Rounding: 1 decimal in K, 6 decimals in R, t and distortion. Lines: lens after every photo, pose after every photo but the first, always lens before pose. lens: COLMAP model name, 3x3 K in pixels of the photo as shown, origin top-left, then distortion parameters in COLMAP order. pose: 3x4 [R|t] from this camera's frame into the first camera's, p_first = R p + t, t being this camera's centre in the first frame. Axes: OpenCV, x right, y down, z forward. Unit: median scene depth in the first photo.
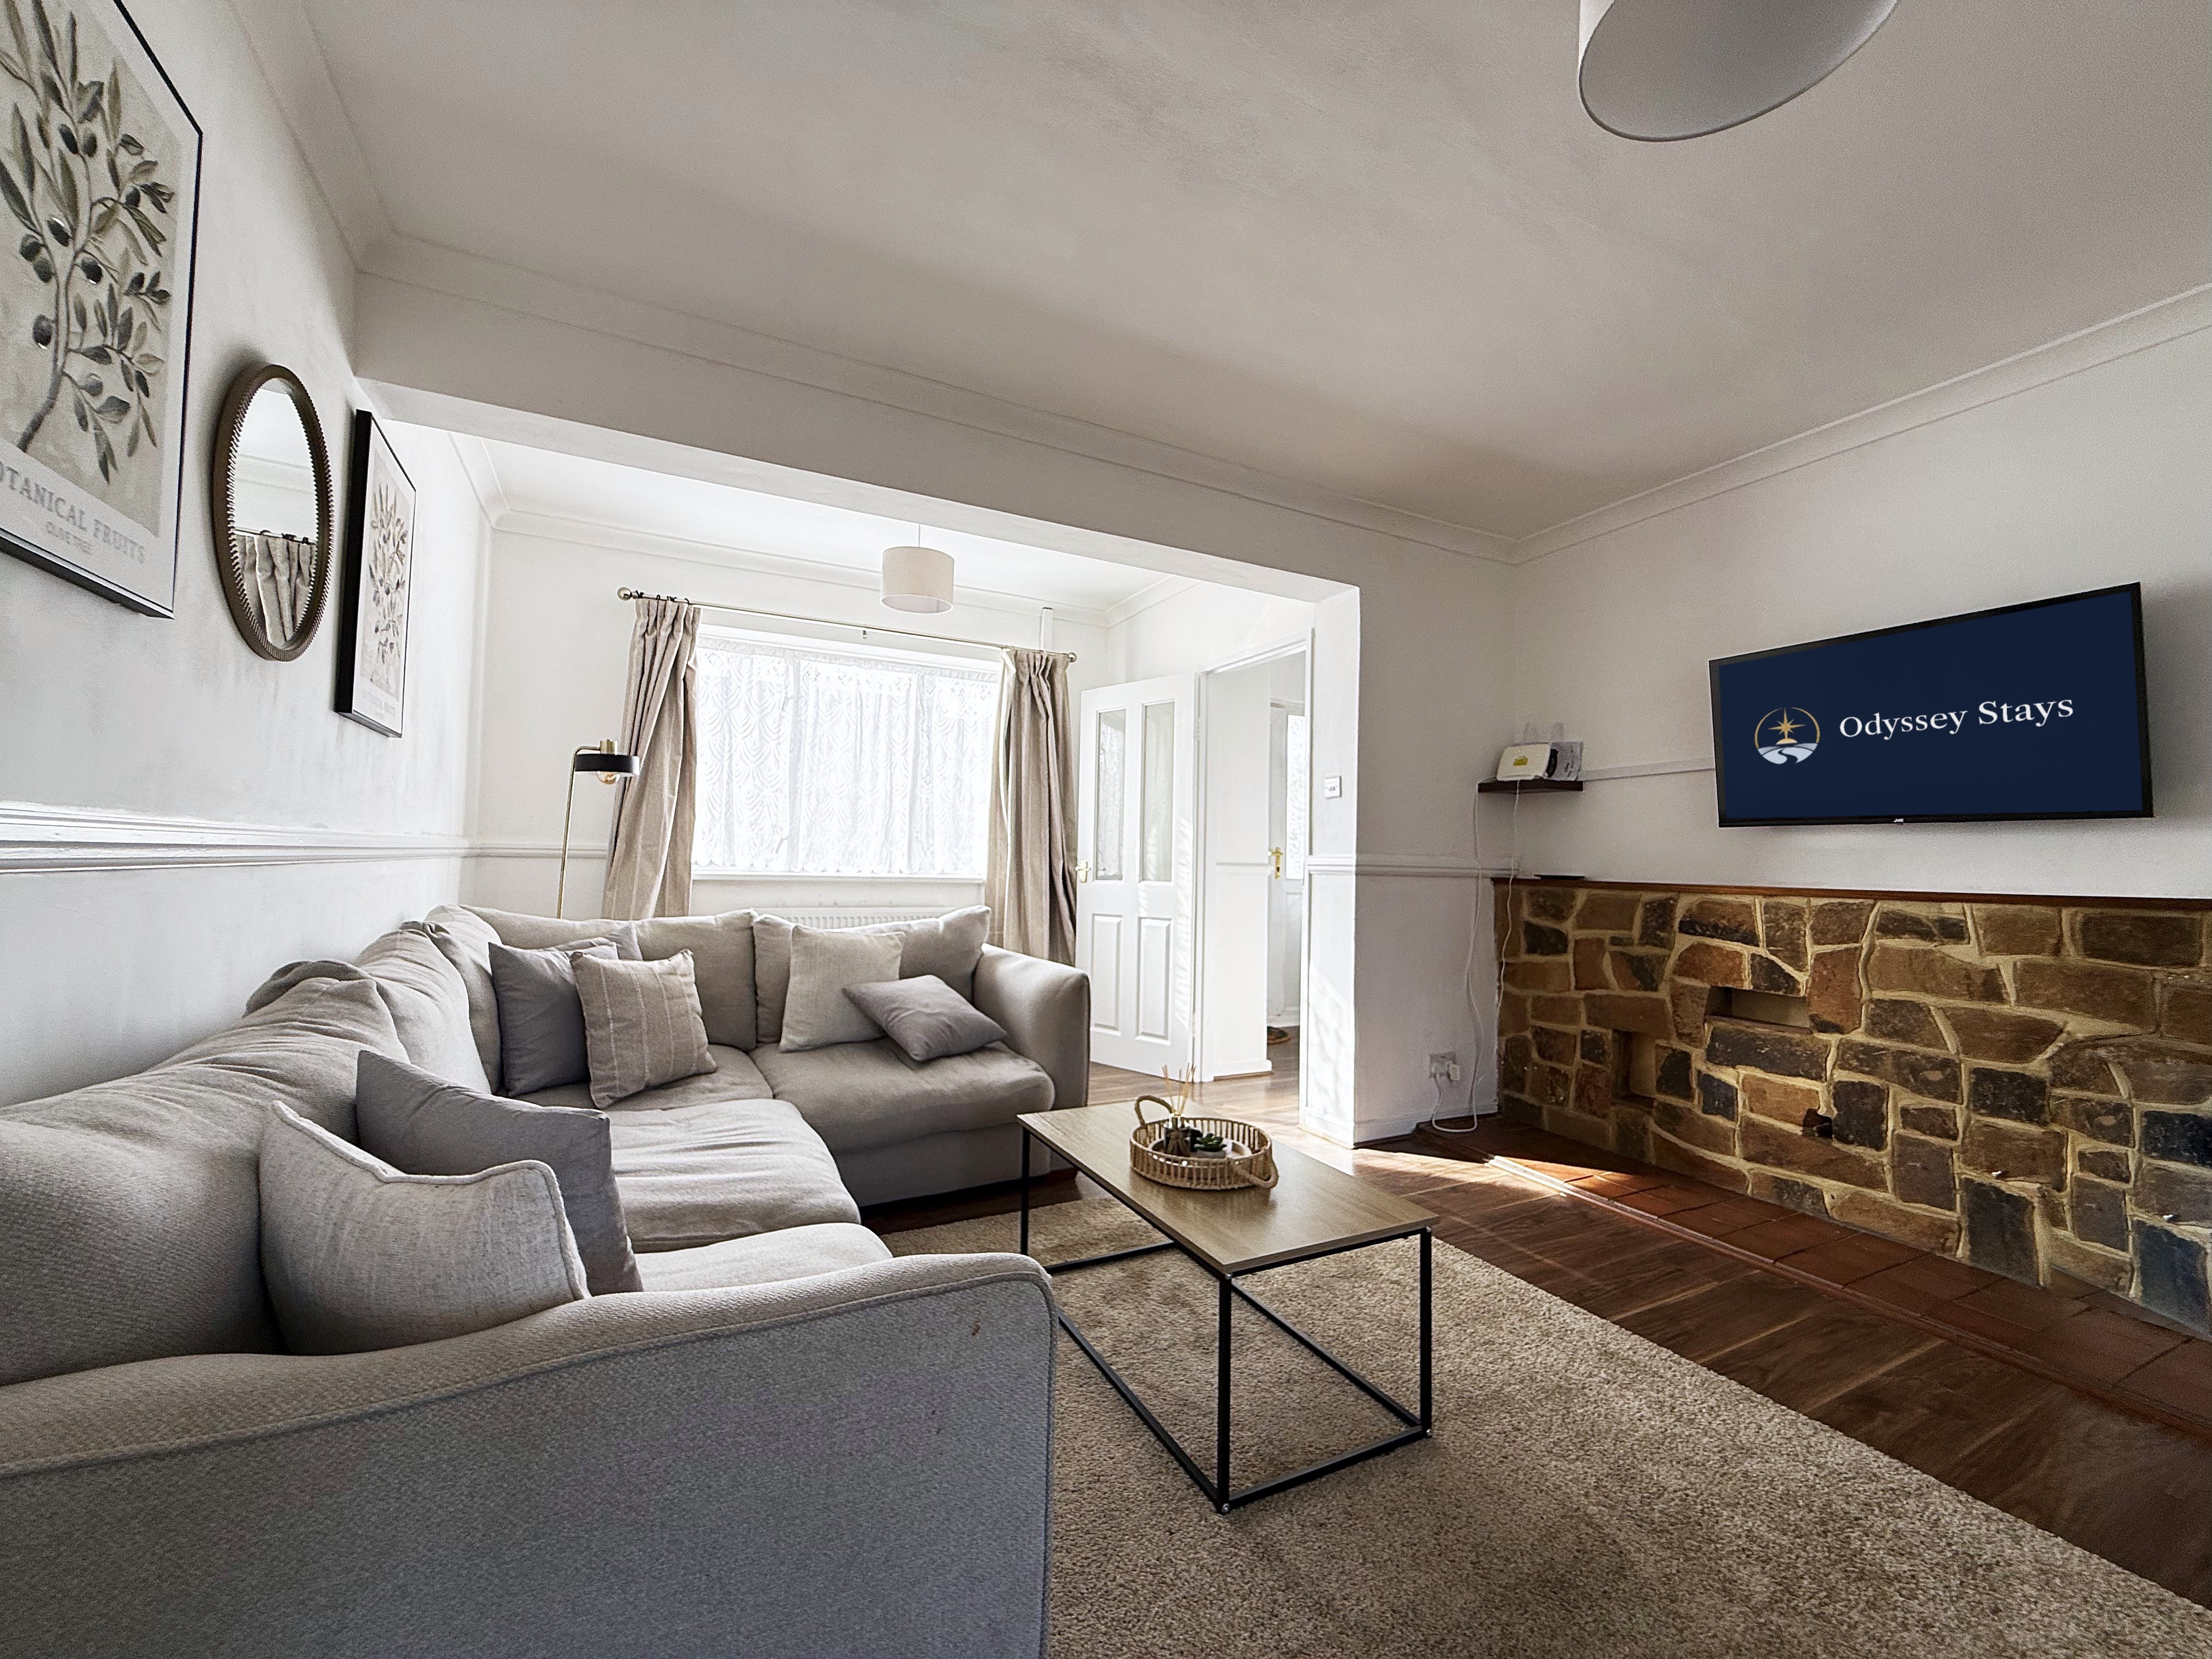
lens RADIAL K [[882.5, 0, 1106.0], [0, 882.5, 829.5], [0, 0, 1]] dist [-0.000011, 0.000385]
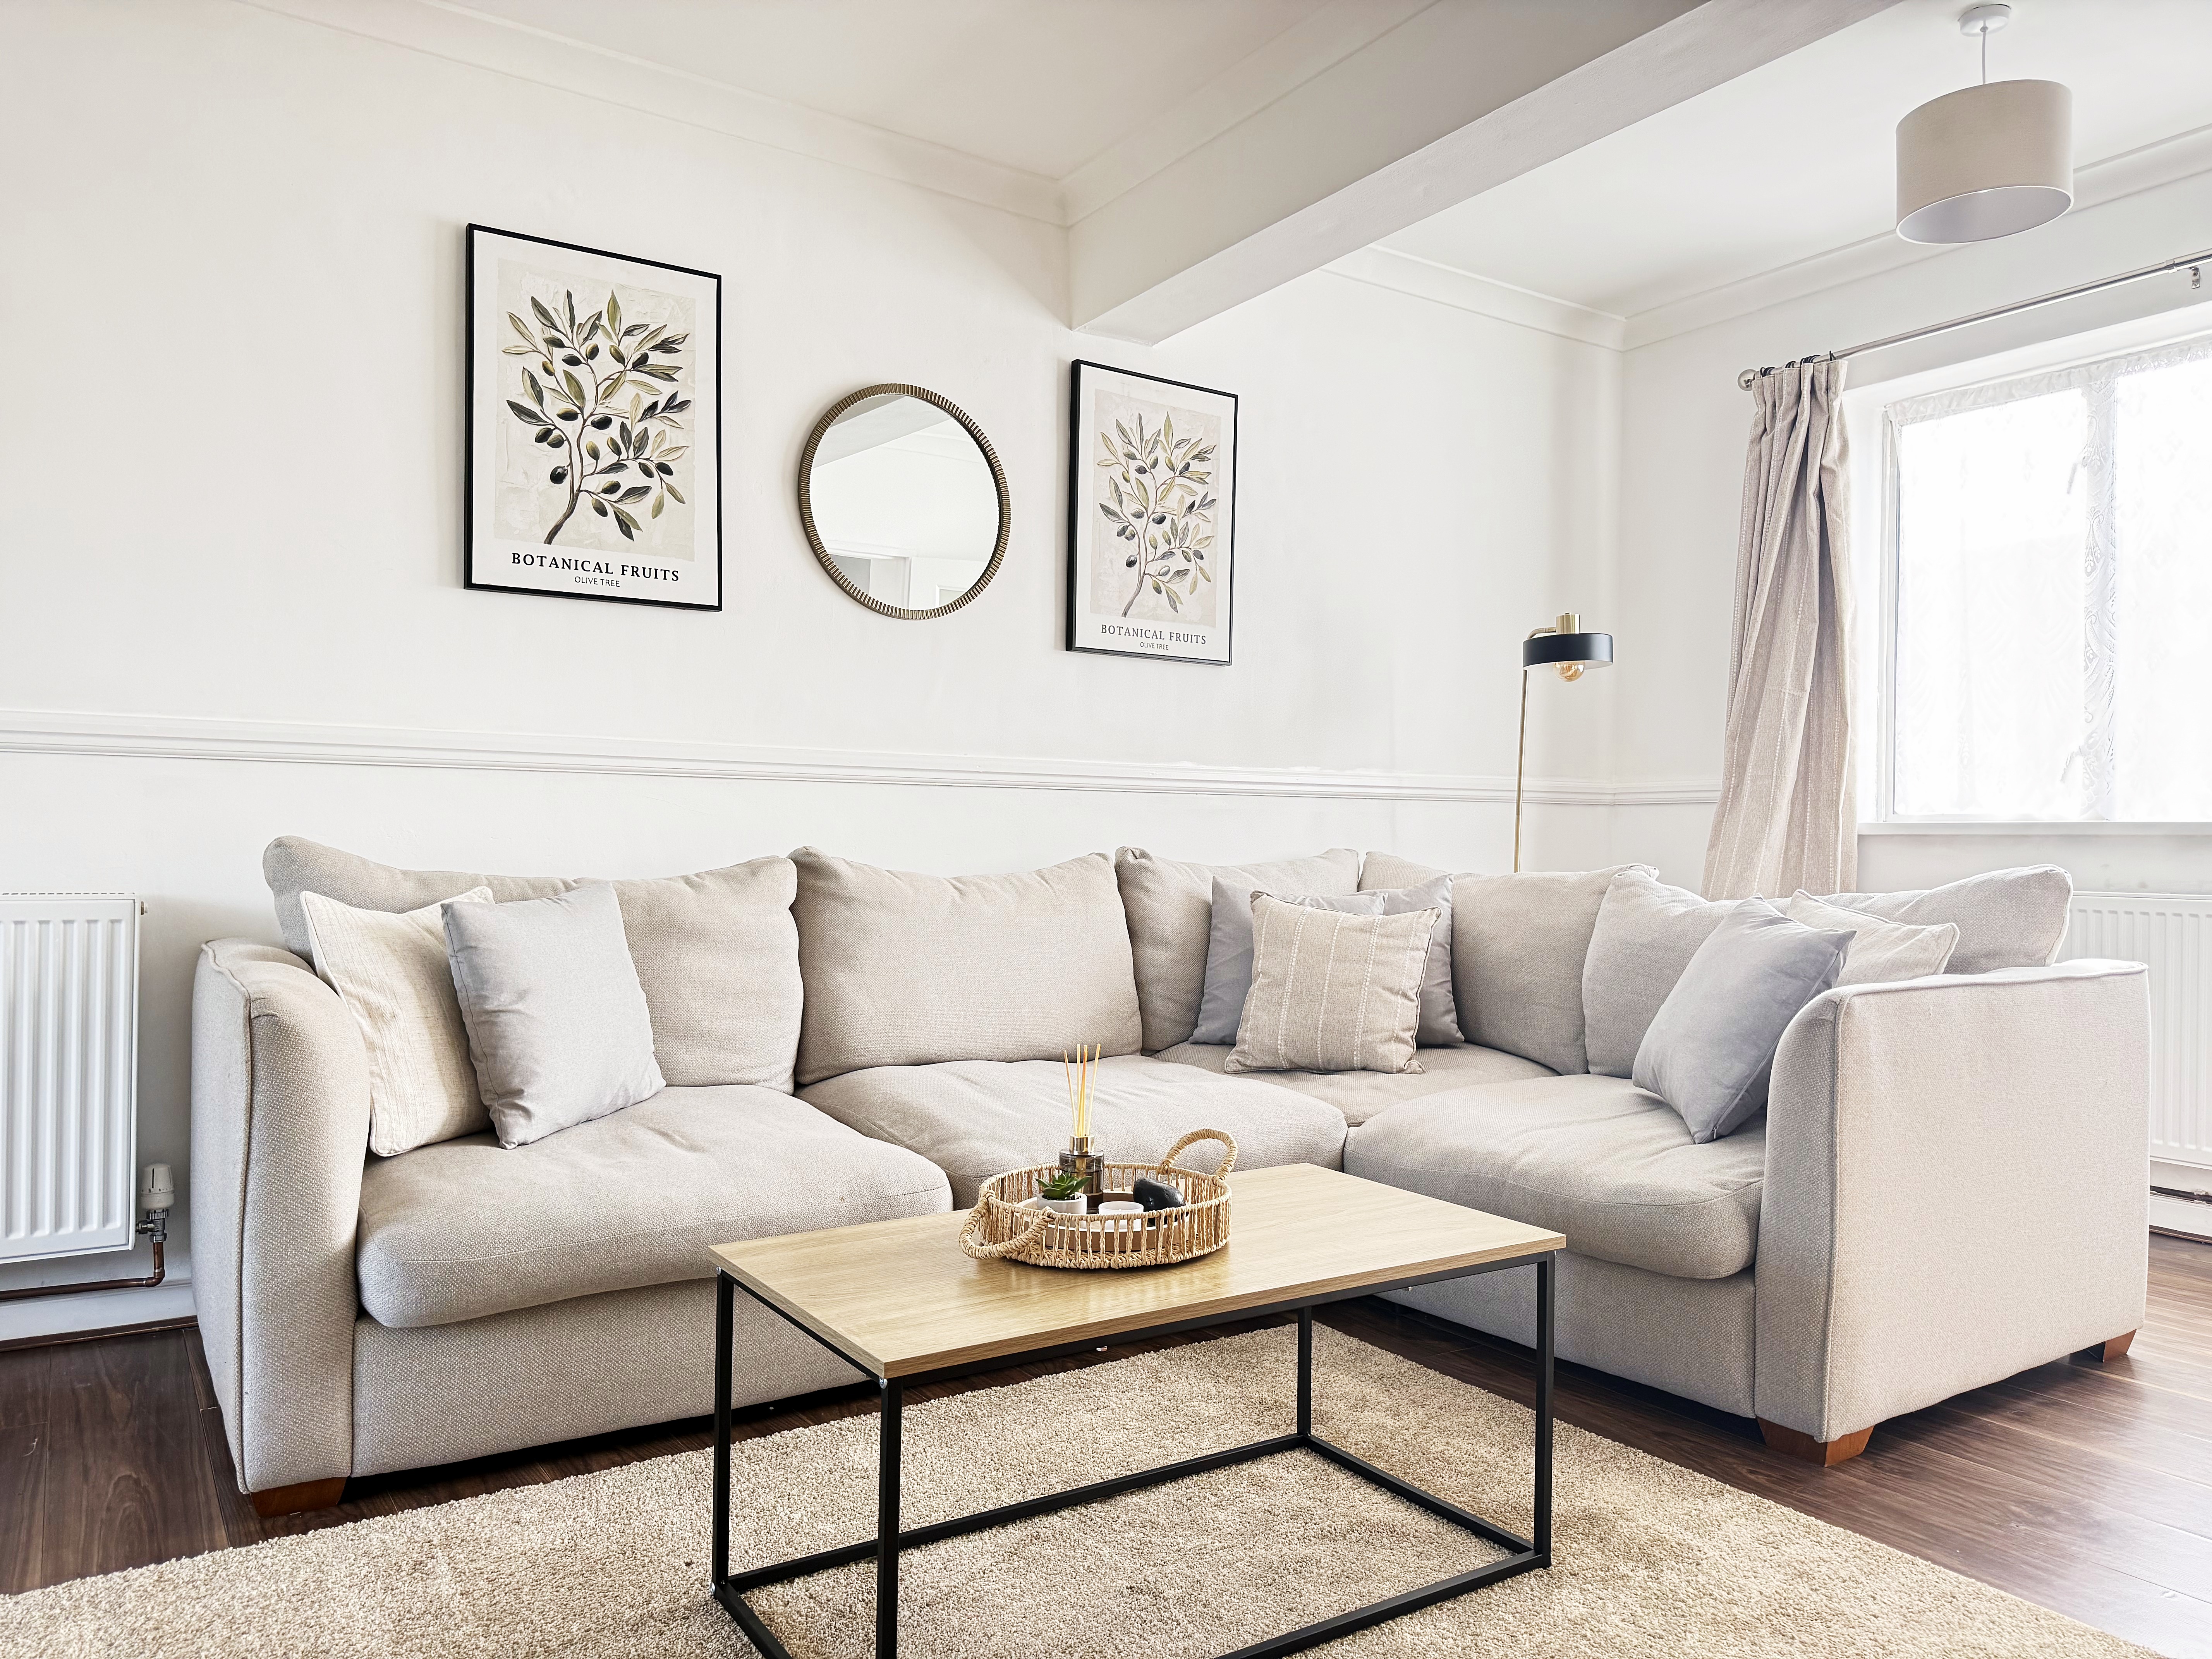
lens RADIAL K [[1588.0, 0, 1131.8], [0, 1588.0, 830.7], [0, 0, 1]] dist [0.120328, -0.203177]
pose [[0.107075, -0.029592, -0.993811, 0.834132], [0.028542, 0.999237, -0.026678, 0.111504], [0.993841, -0.025509, 0.107837, 0.675195]]
